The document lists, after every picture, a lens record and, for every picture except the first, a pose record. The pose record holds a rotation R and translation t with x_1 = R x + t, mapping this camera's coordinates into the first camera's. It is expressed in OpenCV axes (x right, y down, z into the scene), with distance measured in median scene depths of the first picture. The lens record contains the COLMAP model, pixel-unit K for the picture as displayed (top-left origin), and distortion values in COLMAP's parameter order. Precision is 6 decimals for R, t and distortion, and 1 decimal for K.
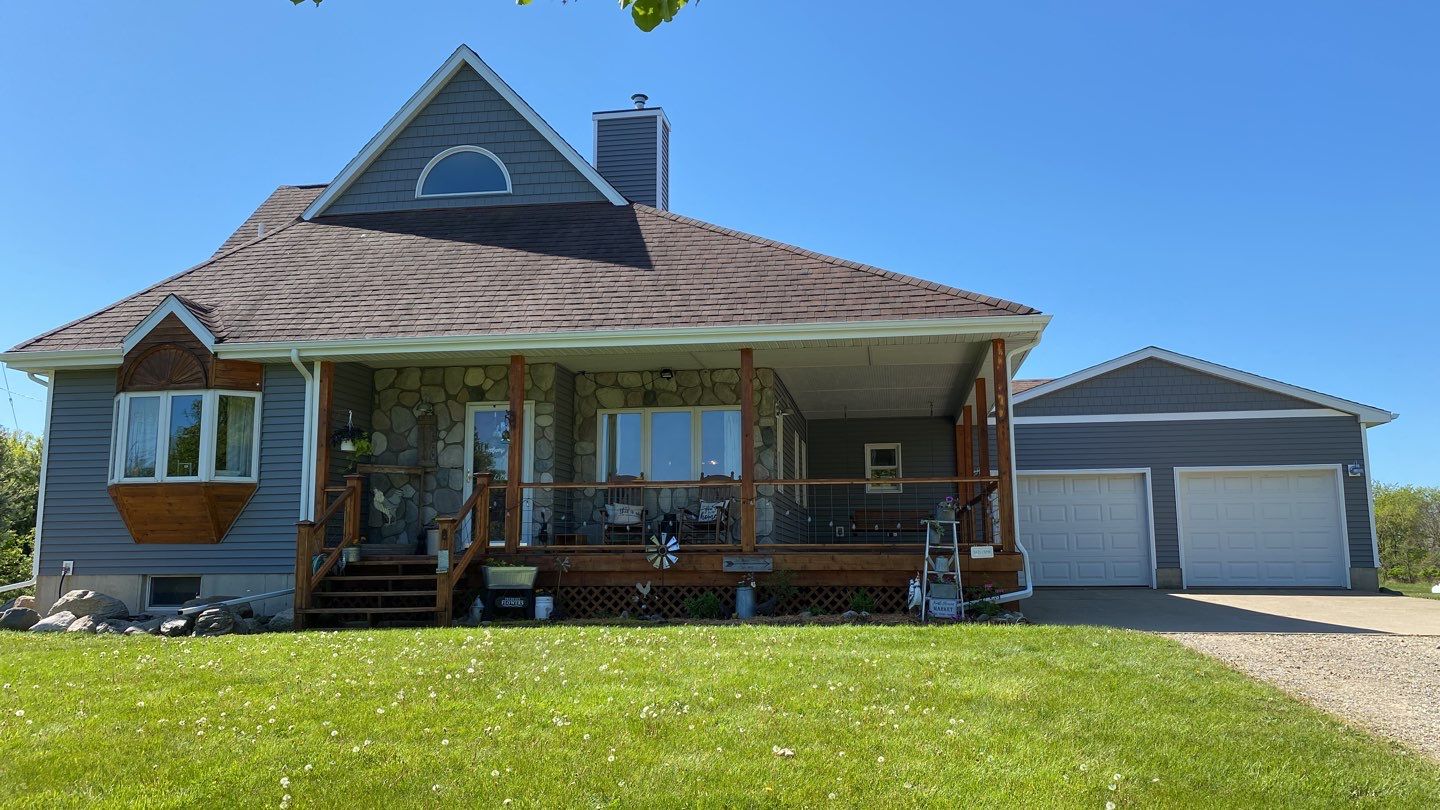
lens RADIAL K [[1095.6, 0, 720.0], [0, 1095.6, 405.0], [0, 0, 1]] dist [0.088841, -0.146266]
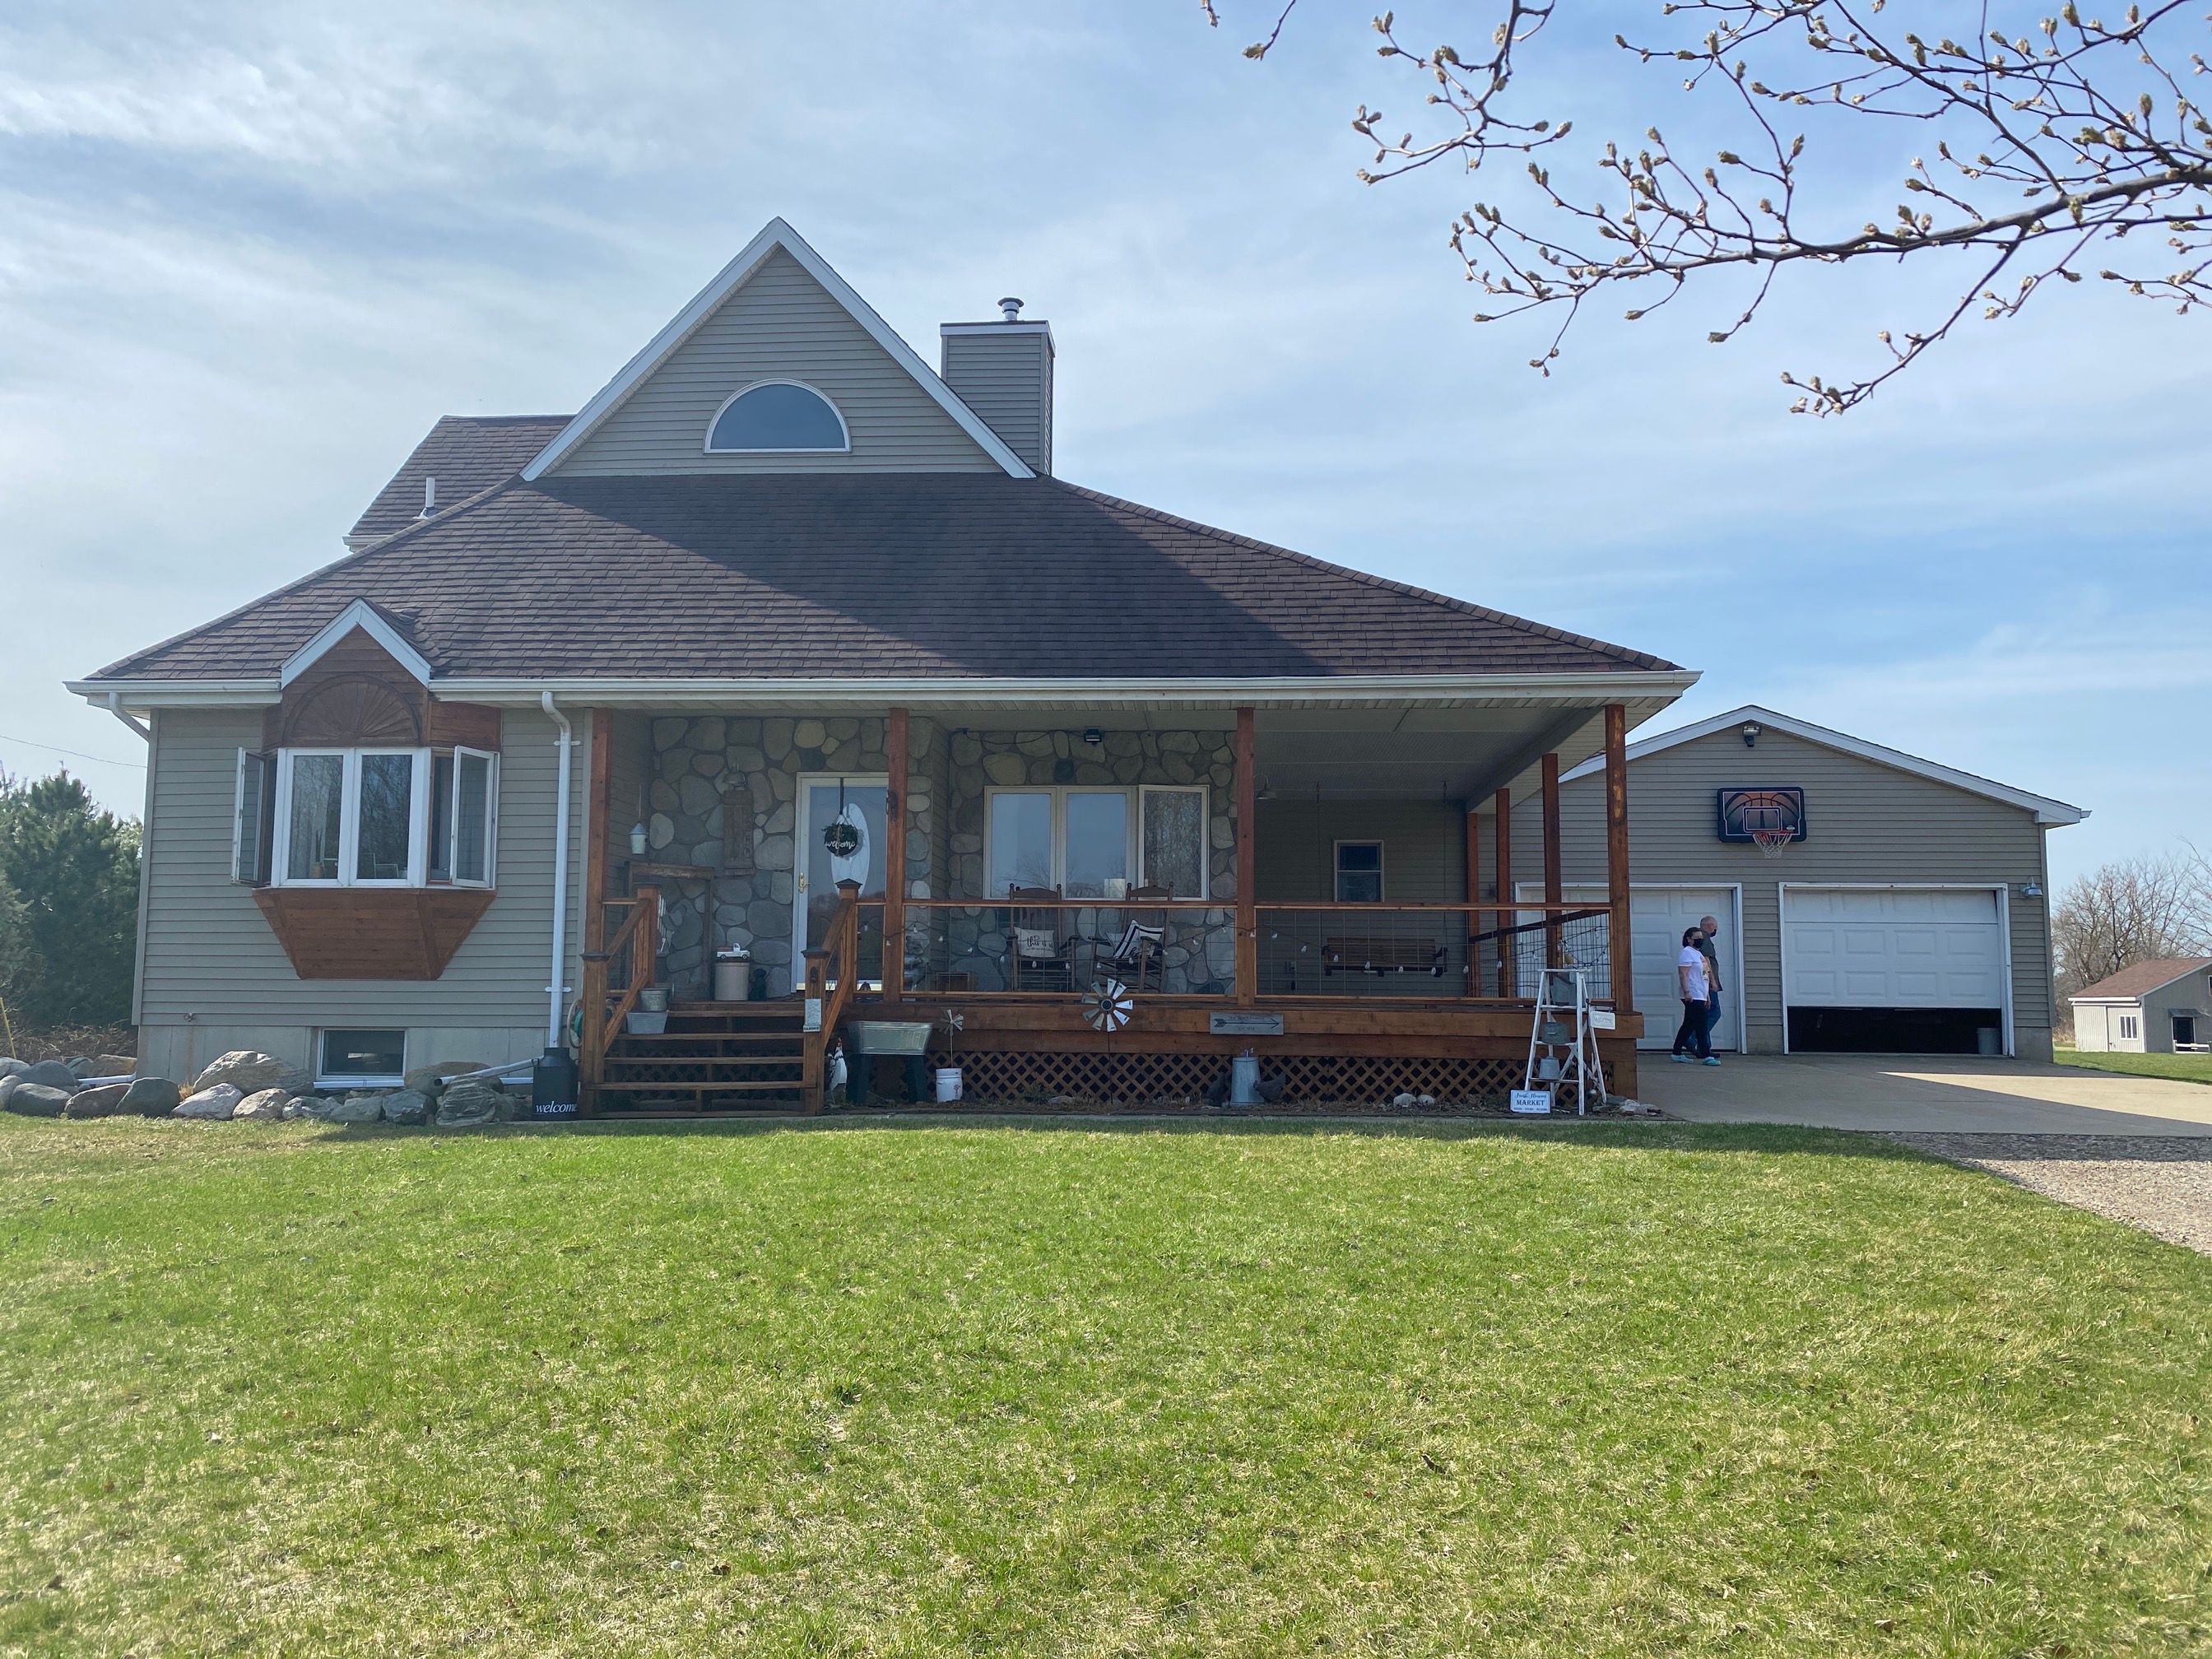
lens RADIAL K [[1676.7, 0, 1093.9], [0, 1676.7, 837.0], [0, 0, 1]] dist [0.108591, -0.168784]
pose [[0.996618, 0.019814, 0.079744, -0.141922], [-0.023876, 0.998448, 0.050311, -0.020354], [-0.078623, -0.052044, 0.995545, -0.032130]]
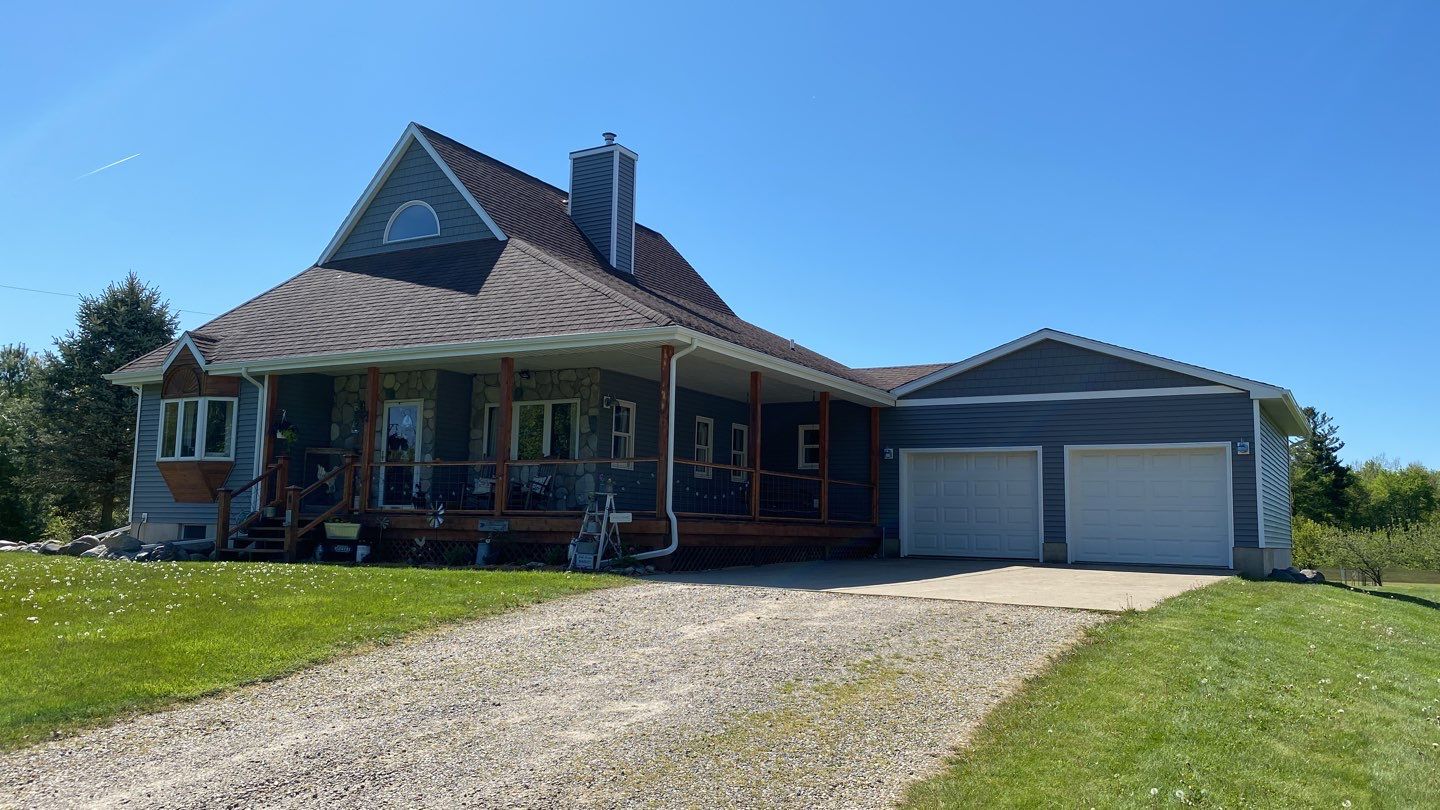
lens RADIAL K [[1095.6, 0, 720.0], [0, 1095.6, 405.0], [0, 0, 1]] dist [0.088841, -0.146266]
pose [[0.930869, -0.016150, -0.364996, 0.680439], [0.025874, 0.999428, 0.021767, -0.016778], [0.364436, -0.029707, 0.930754, -0.098479]]
